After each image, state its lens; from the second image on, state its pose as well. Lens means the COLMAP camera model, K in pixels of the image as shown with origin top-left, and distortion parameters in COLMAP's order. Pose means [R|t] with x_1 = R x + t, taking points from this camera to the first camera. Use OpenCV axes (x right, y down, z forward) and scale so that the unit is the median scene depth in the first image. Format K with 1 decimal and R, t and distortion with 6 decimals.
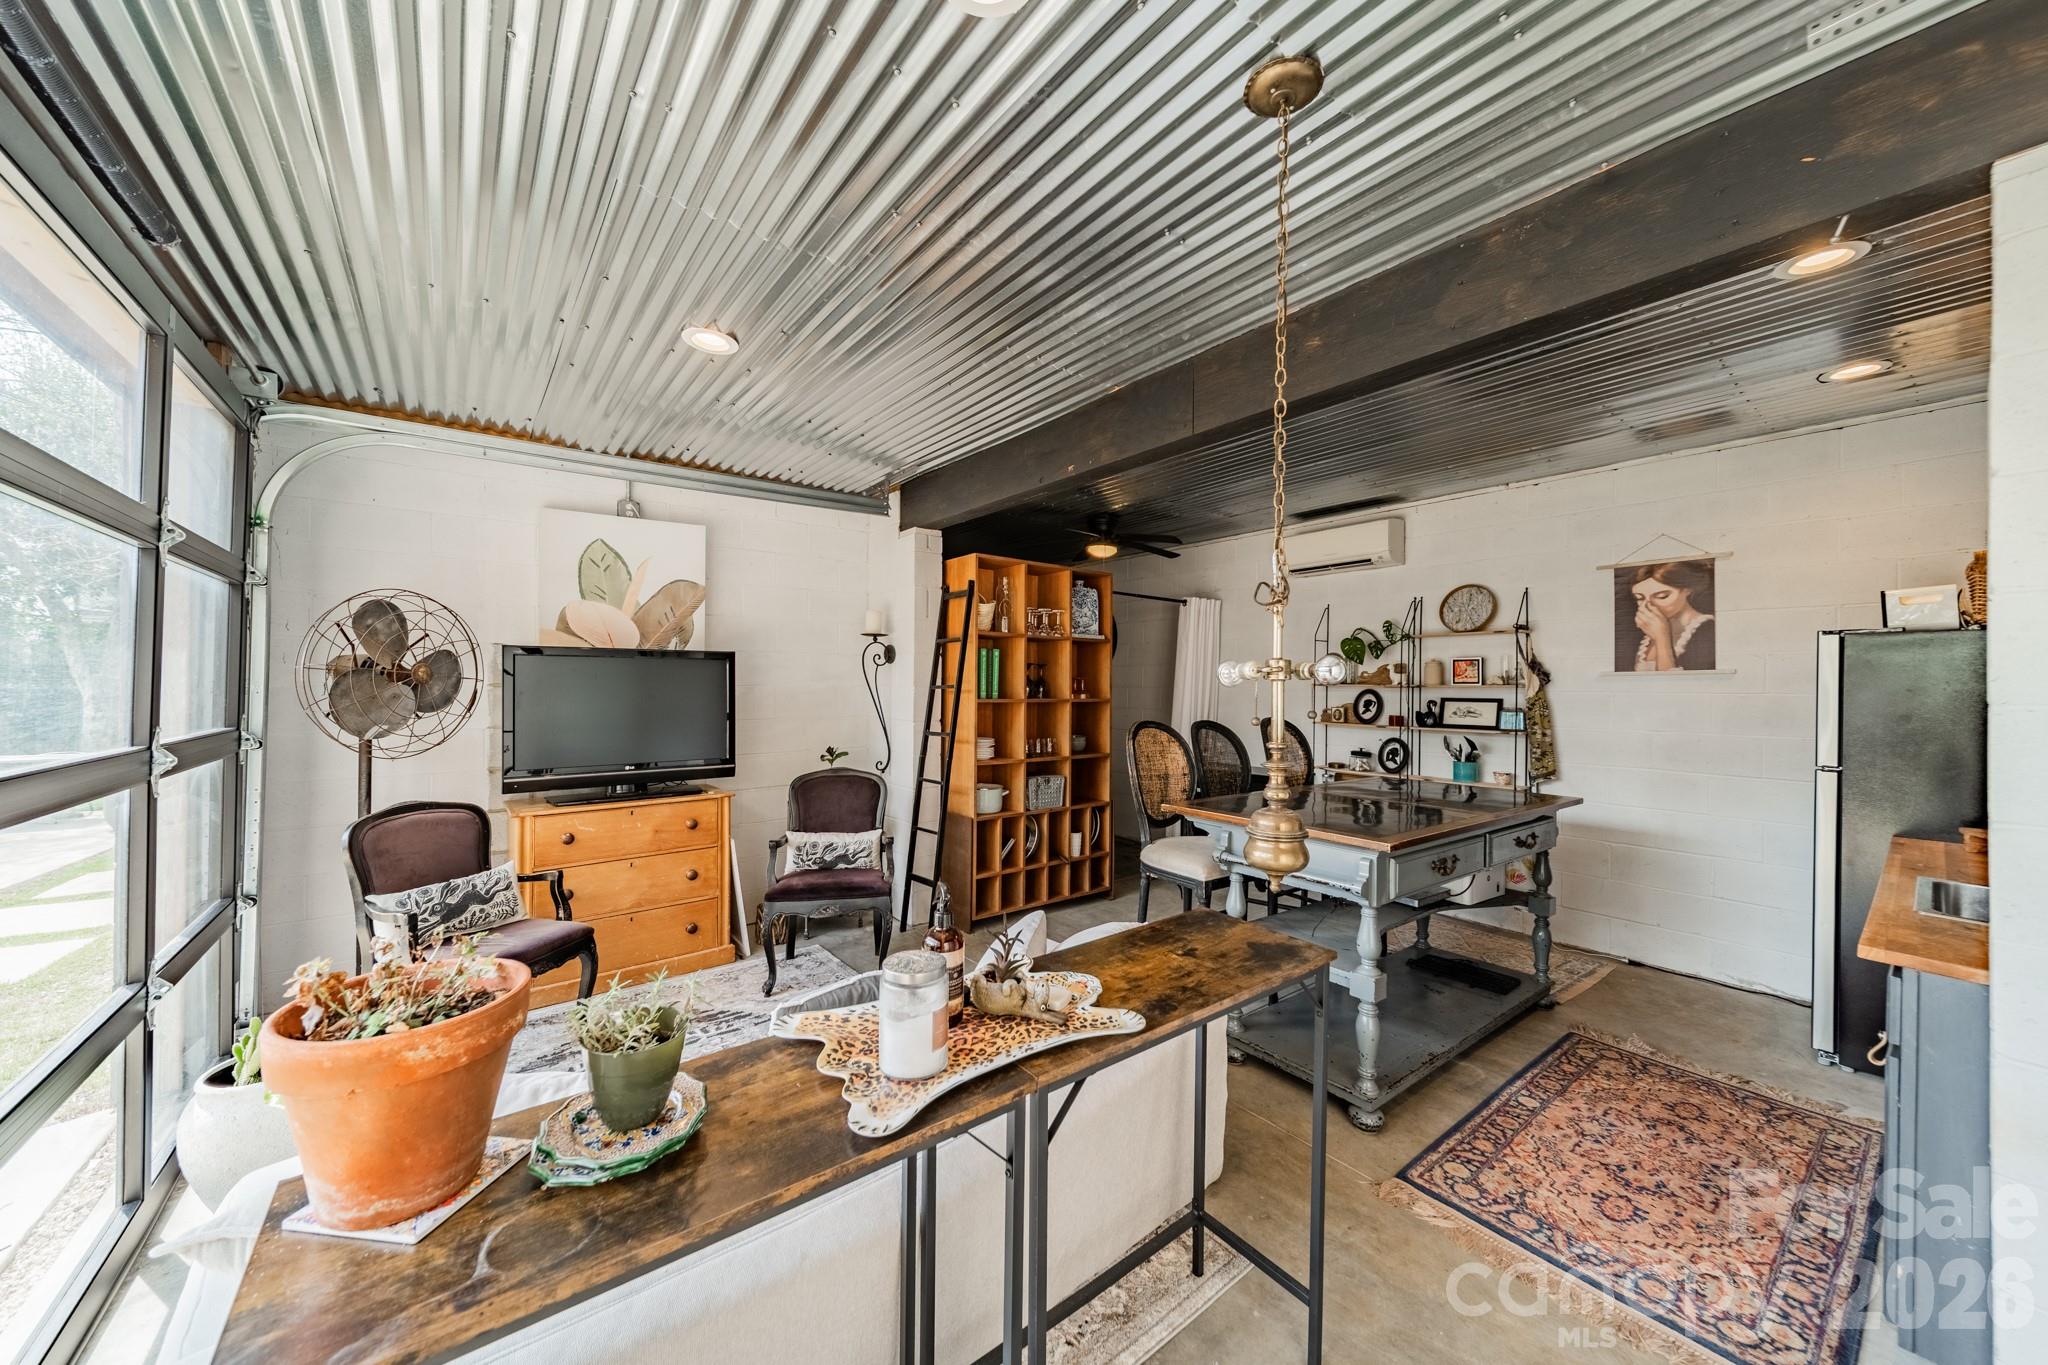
lens RADIAL K [[729.3, 0, 1026.4], [0, 729.3, 684.9], [0, 0, 1]] dist [0.003200, 0.000198]
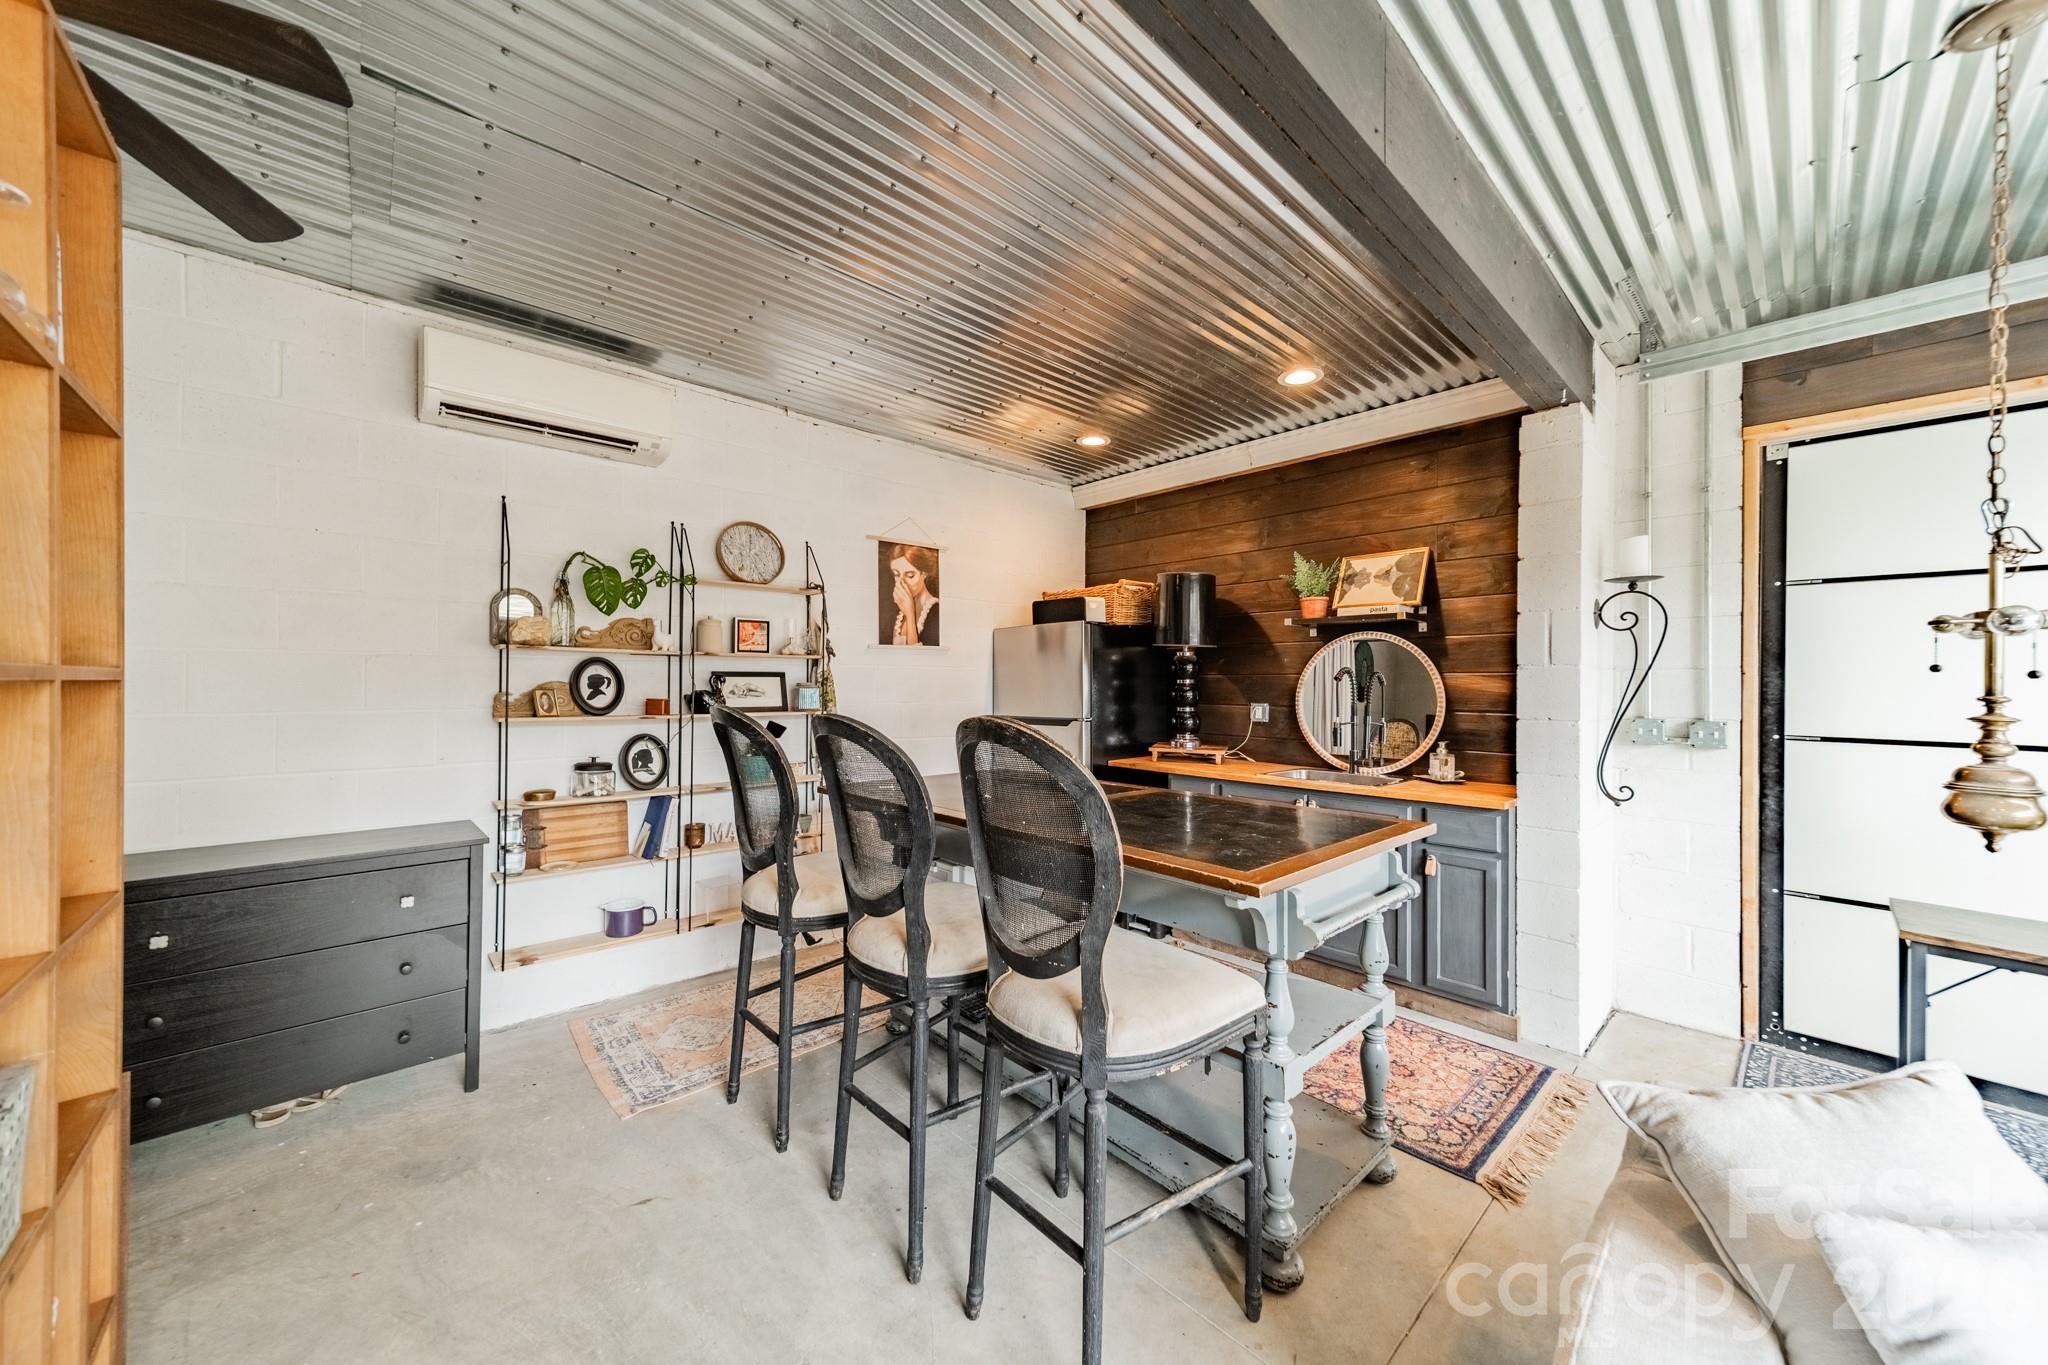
lens RADIAL K [[729.3, 0, 1020.8], [0, 729.3, 679.2], [0, 0, 1]] dist [0.003200, 0.000198]
pose [[-0.083706, 0.001985, 0.996489, -0.199059], [-0.004766, 0.999986, -0.002392, 0.030743], [-0.996479, -0.004949, -0.083695, 0.907491]]
